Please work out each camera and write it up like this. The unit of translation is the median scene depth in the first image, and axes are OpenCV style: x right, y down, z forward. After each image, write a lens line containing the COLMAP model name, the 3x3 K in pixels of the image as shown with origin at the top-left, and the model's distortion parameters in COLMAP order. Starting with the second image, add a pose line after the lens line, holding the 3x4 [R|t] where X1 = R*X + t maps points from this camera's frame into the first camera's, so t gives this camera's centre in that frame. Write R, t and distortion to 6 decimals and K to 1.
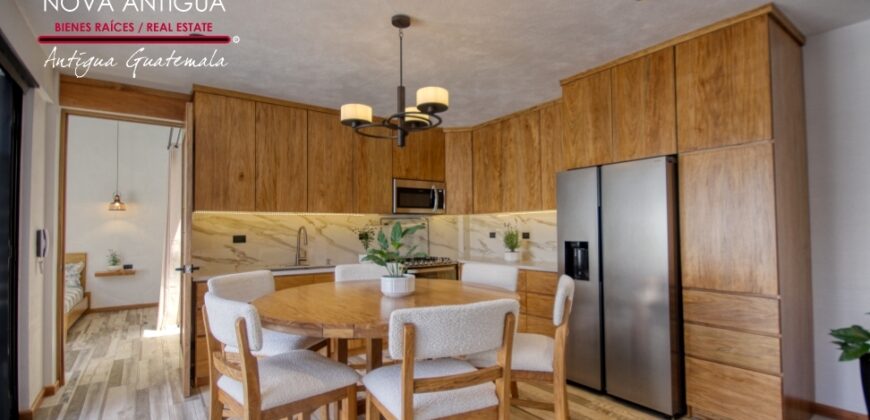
lens RADIAL K [[403.1, 0, 439.2], [0, 403.1, 211.1], [0, 0, 1]] dist [-0.000864, -0.001546]
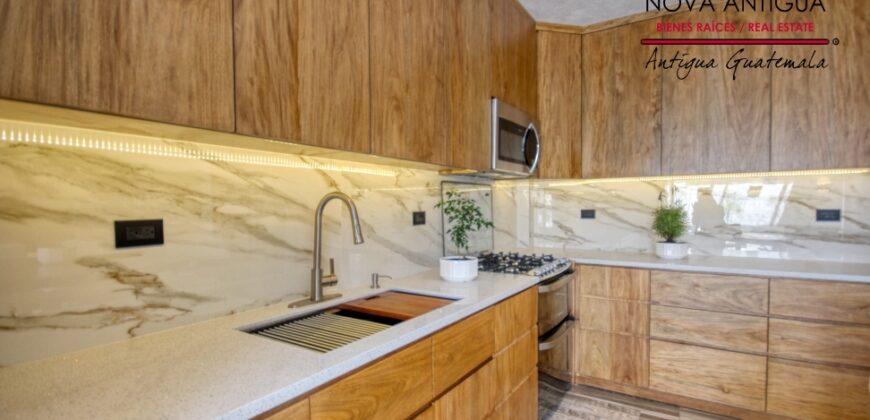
lens RADIAL K [[403.1, 0, 442.0], [0, 403.1, 211.3], [0, 0, 1]] dist [-0.000864, -0.001546]
pose [[0.927074, -0.001071, 0.374877, -0.360893], [-0.020633, 0.998334, 0.053878, 0.030865], [-0.374310, -0.057684, 0.925508, 0.588512]]
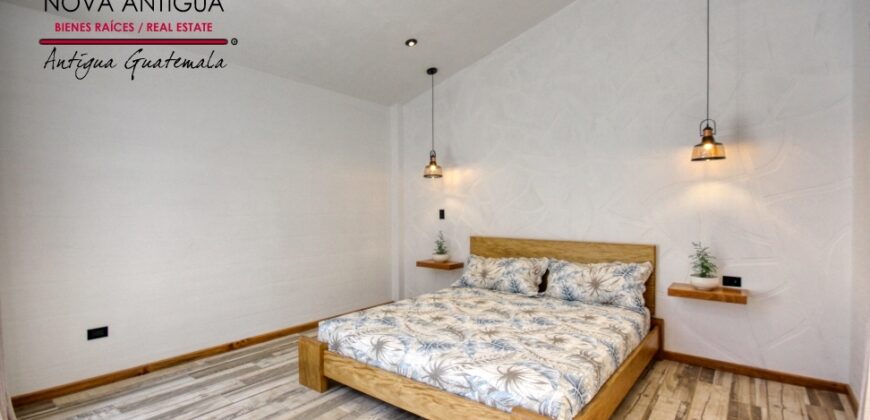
lens RADIAL K [[403.1, 0, 444.4], [0, 403.1, 219.4], [0, 0, 1]] dist [-0.000864, -0.001546]
pose [[0.294254, 0.031023, -0.955224, -0.621486], [0.041649, 0.998107, 0.045246, 0.045353], [0.954819, -0.053098, 0.292405, 0.799512]]
